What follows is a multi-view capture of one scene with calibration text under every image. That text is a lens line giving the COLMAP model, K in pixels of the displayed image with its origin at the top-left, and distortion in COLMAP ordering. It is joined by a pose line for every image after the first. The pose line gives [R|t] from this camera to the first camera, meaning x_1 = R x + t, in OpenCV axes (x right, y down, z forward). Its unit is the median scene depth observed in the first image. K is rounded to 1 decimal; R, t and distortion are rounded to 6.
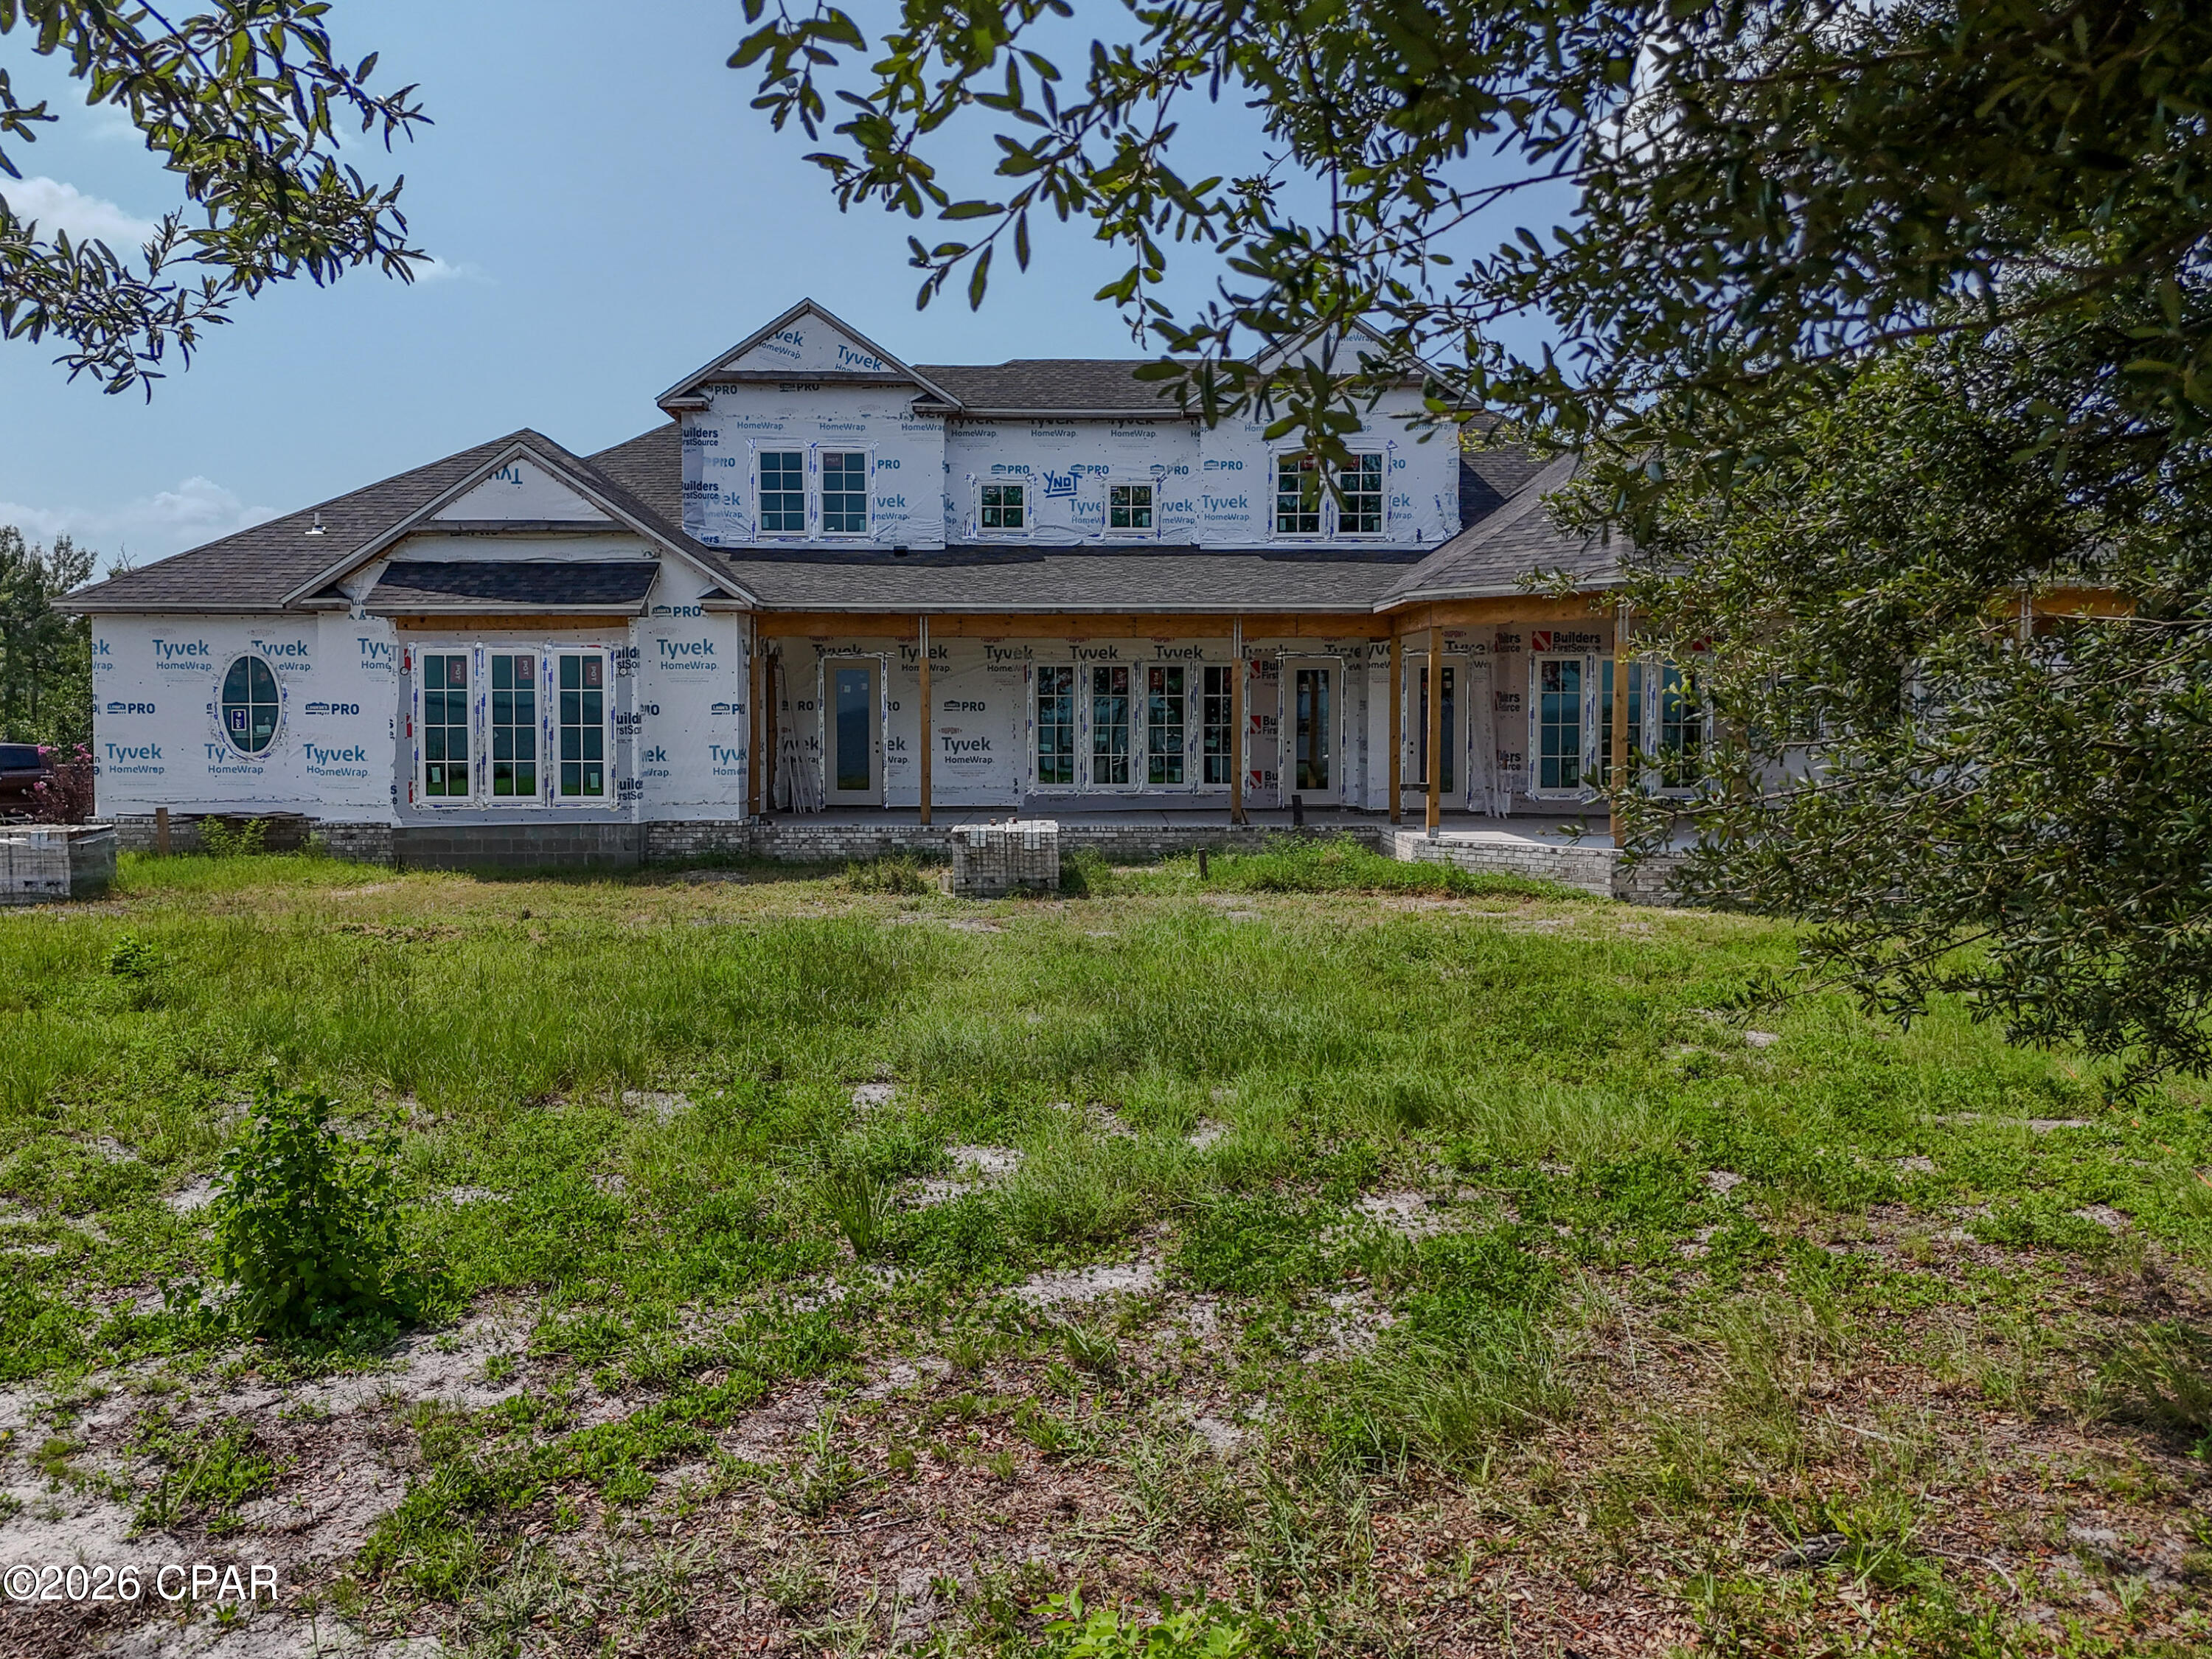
lens RADIAL K [[1688.6, 0, 1104.8], [0, 1688.6, 832.5], [0, 0, 1]] dist [0.007733, -0.006012]
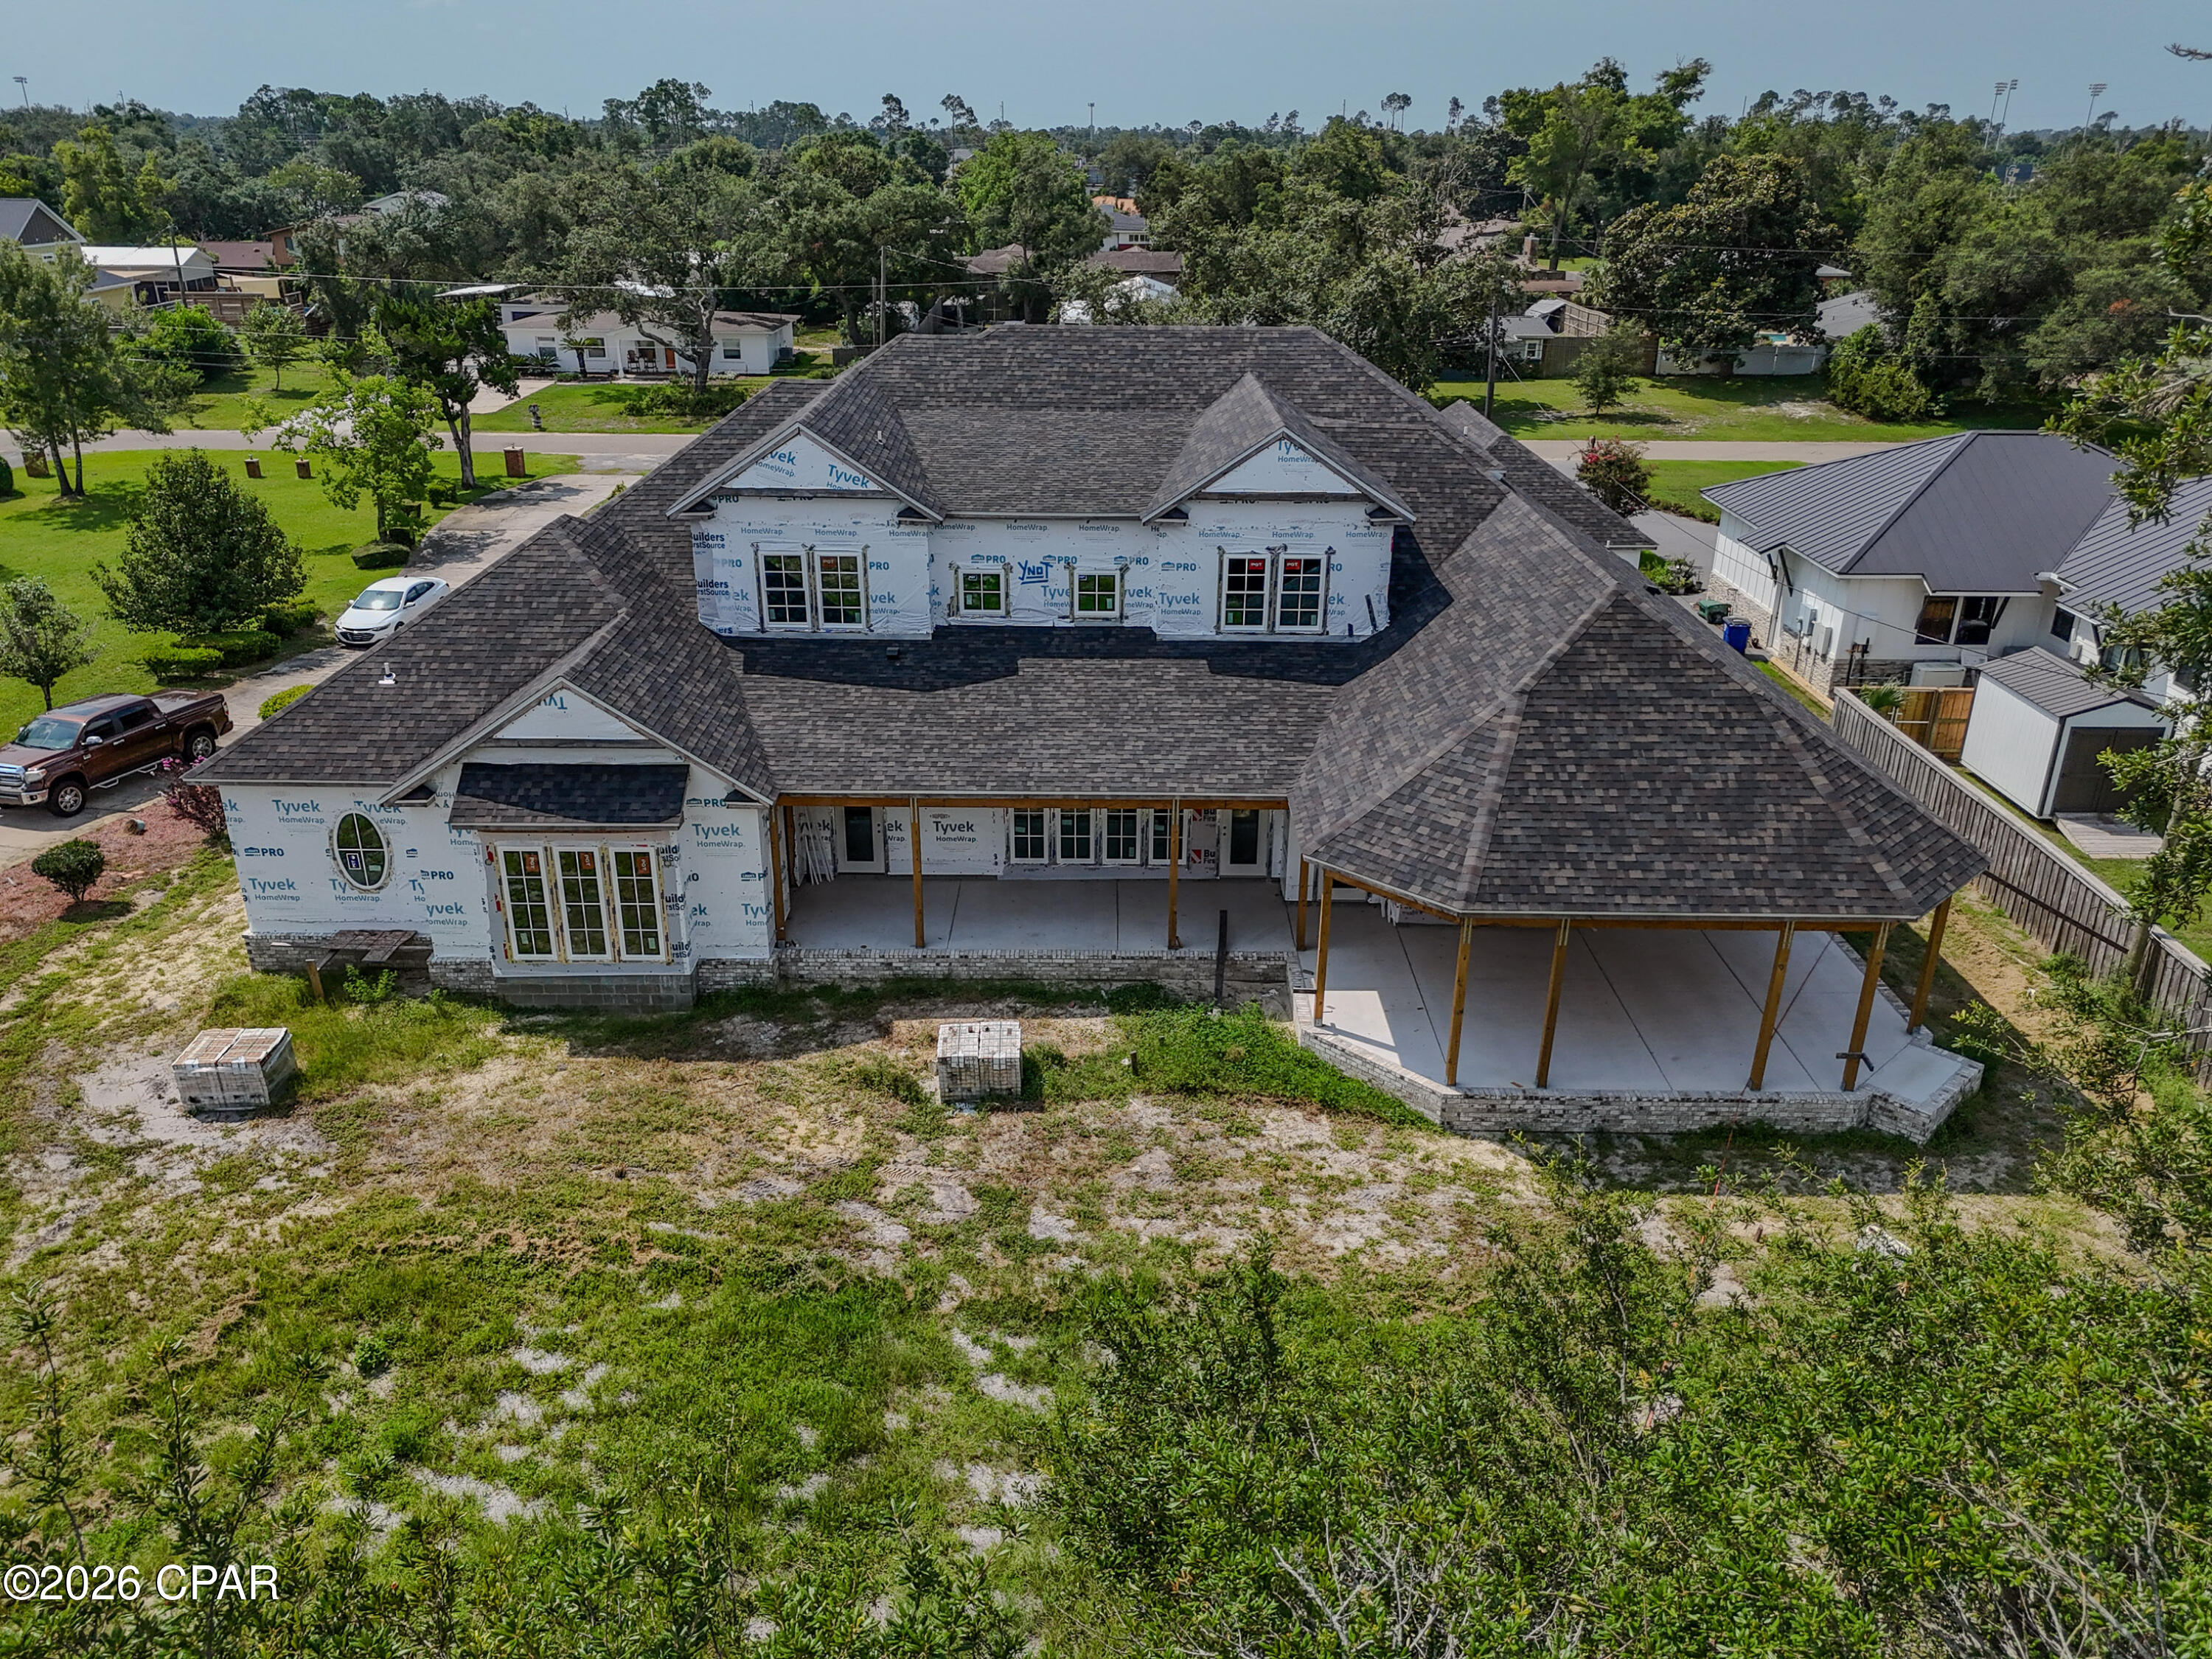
lens RADIAL K [[1688.6, 0, 1111.6], [0, 1688.6, 826.2], [0, 0, 1]] dist [0.007733, -0.006012]
pose [[0.999878, 0.010623, -0.011420, 0.048187], [-0.005824, 0.933538, 0.358432, -0.545186], [0.014468, -0.358322, 0.933486, -0.121677]]
